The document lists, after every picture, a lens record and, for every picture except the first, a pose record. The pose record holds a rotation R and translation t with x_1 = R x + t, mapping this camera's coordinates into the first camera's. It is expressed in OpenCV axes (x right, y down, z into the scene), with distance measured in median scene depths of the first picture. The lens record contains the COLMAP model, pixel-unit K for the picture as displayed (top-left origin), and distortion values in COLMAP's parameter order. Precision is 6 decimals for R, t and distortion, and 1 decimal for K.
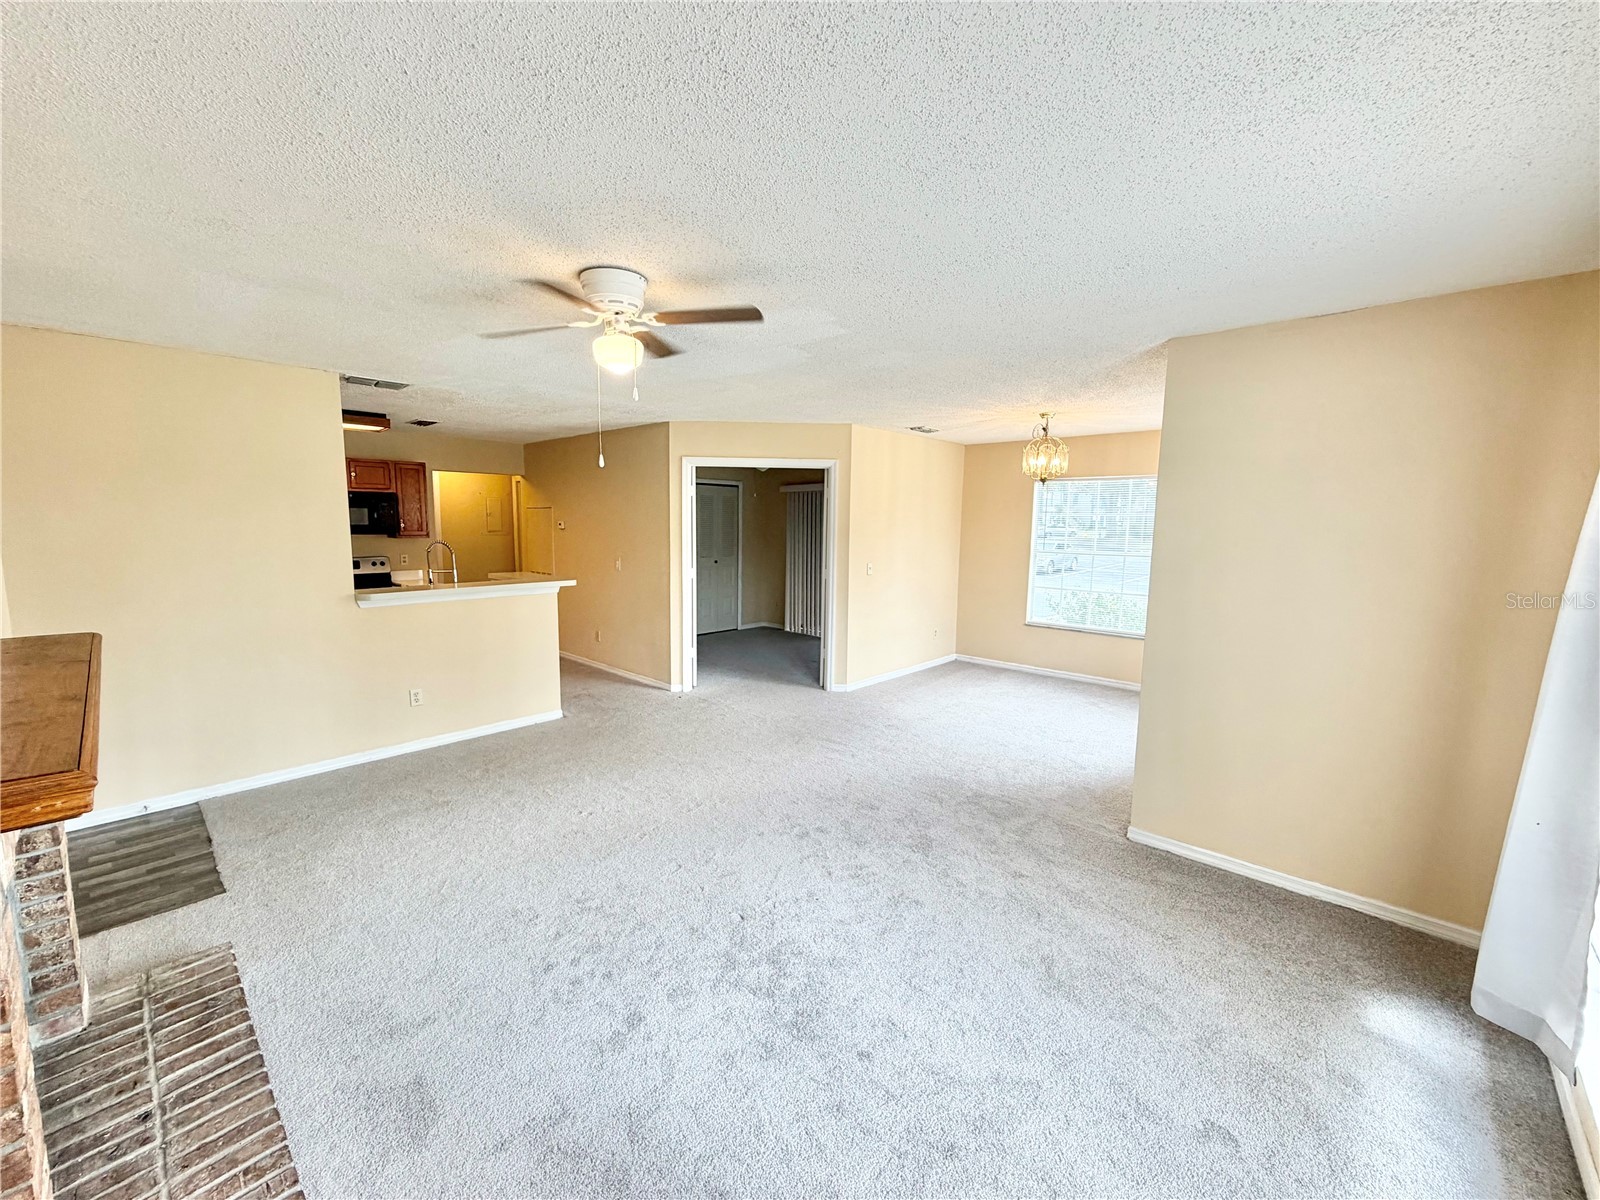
lens RADIAL K [[638.2, 0, 797.0], [0, 638.2, 598.0], [0, 0, 1]] dist [-0.000796, 0.000076]
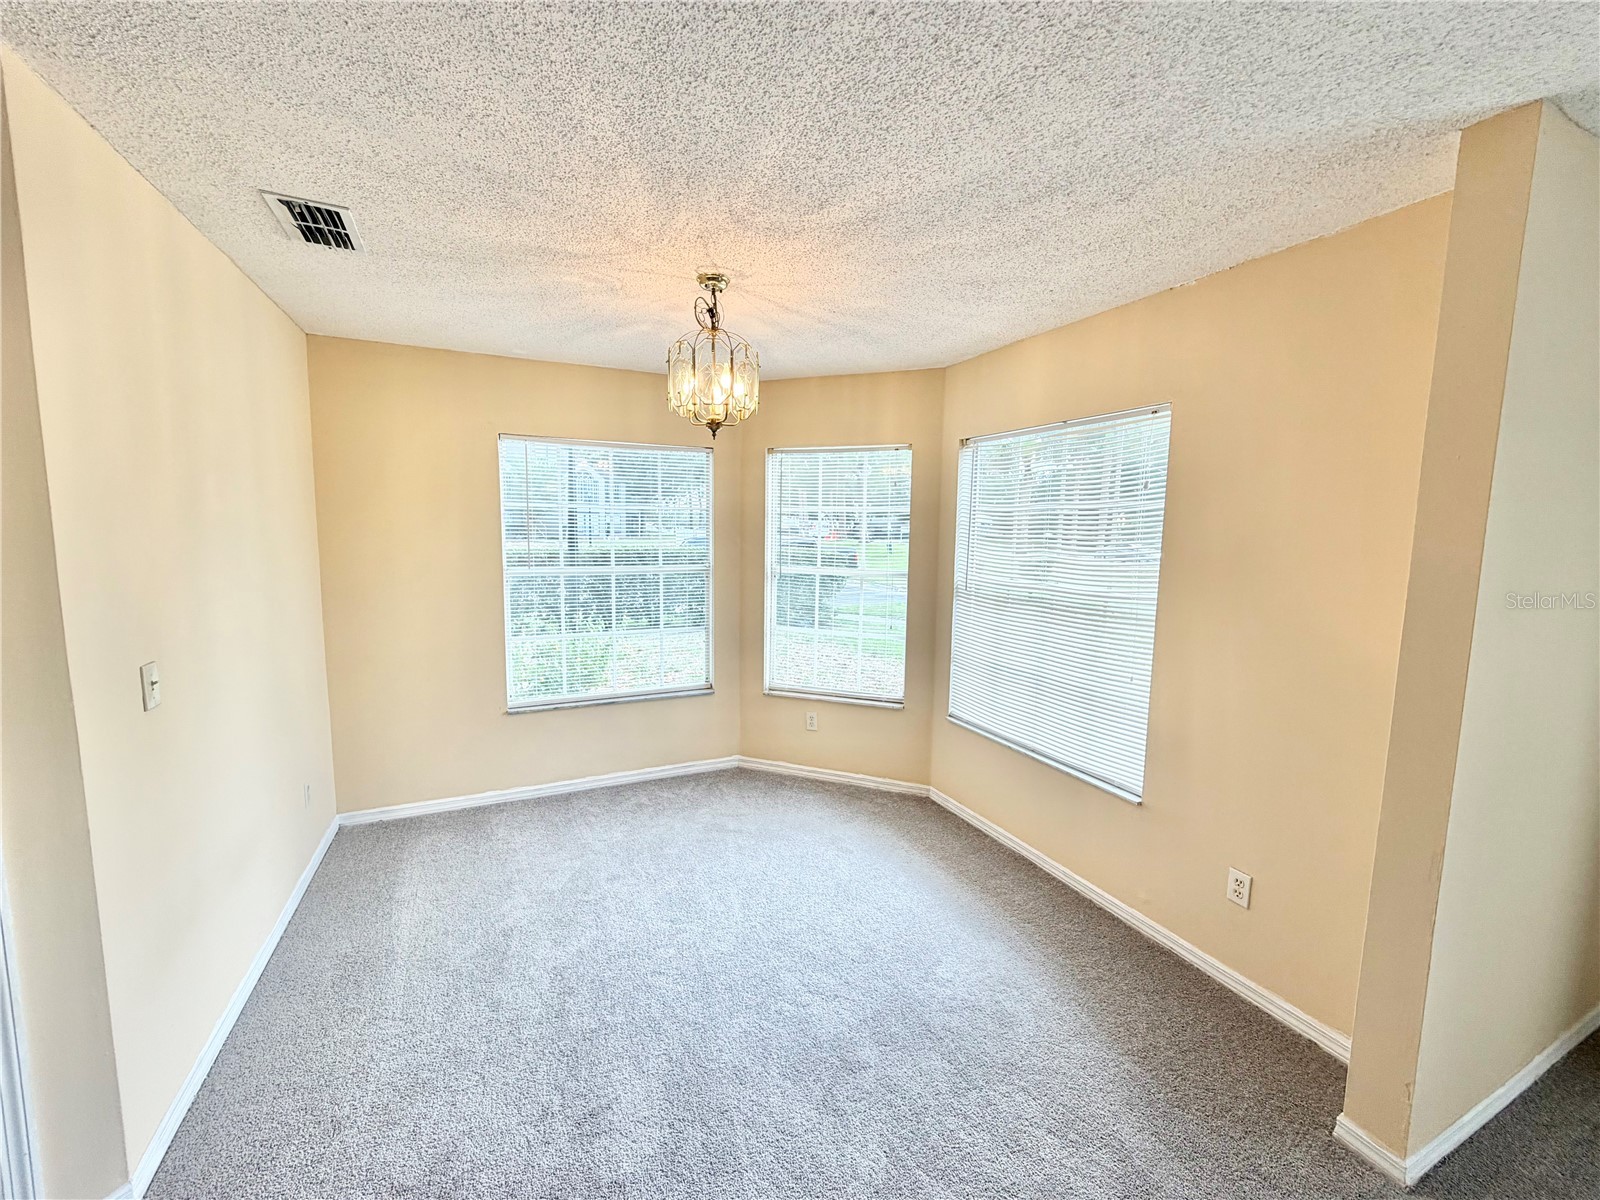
lens RADIAL K [[638.2, 0, 795.3], [0, 638.2, 596.8], [0, 0, 1]] dist [-0.000796, 0.000076]
pose [[0.381510, -0.108025, 0.918031, -0.028311], [0.100585, 0.992102, 0.074941, -0.092976], [-0.918876, 0.063749, 0.389362, 0.793580]]
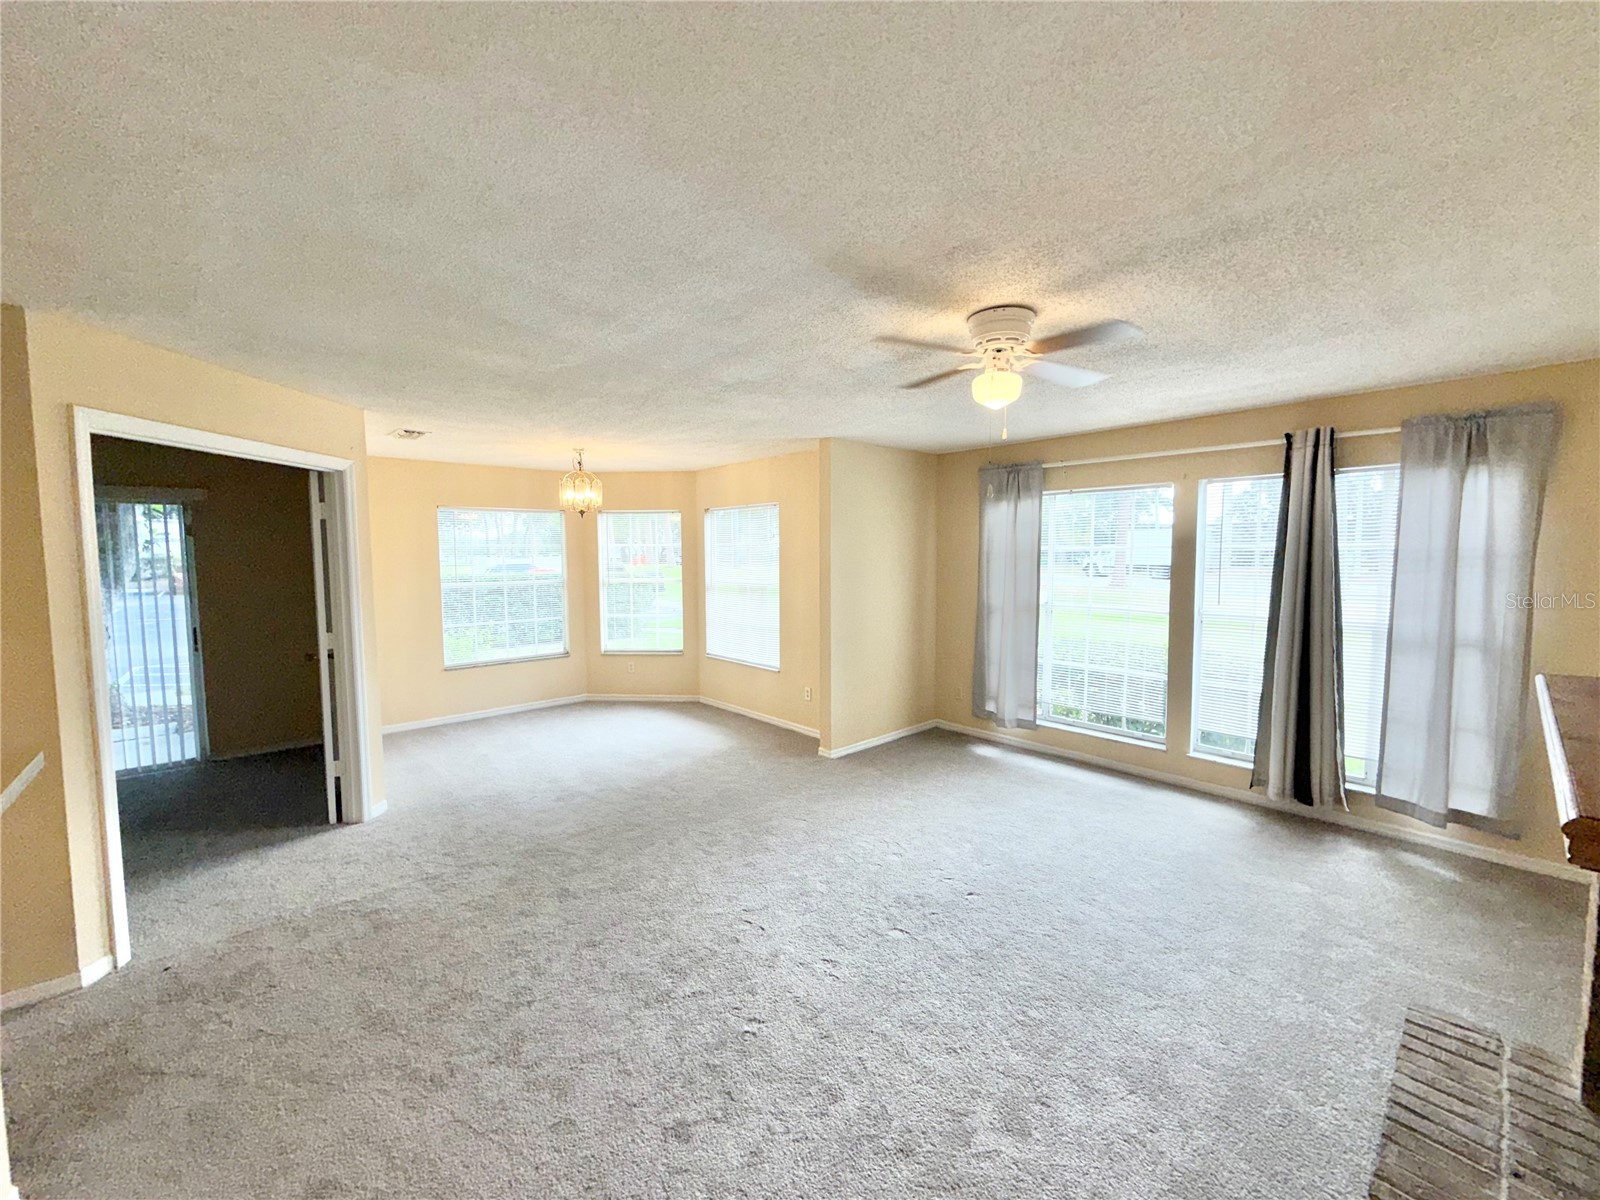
lens RADIAL K [[638.2, 0, 794.1], [0, 638.2, 598.9], [0, 0, 1]] dist [-0.000796, 0.000076]
pose [[0.098356, -0.083630, 0.991631, -0.626984], [0.126786, 0.989395, 0.070867, -0.076840], [-0.987042, 0.118755, 0.107916, 0.580381]]
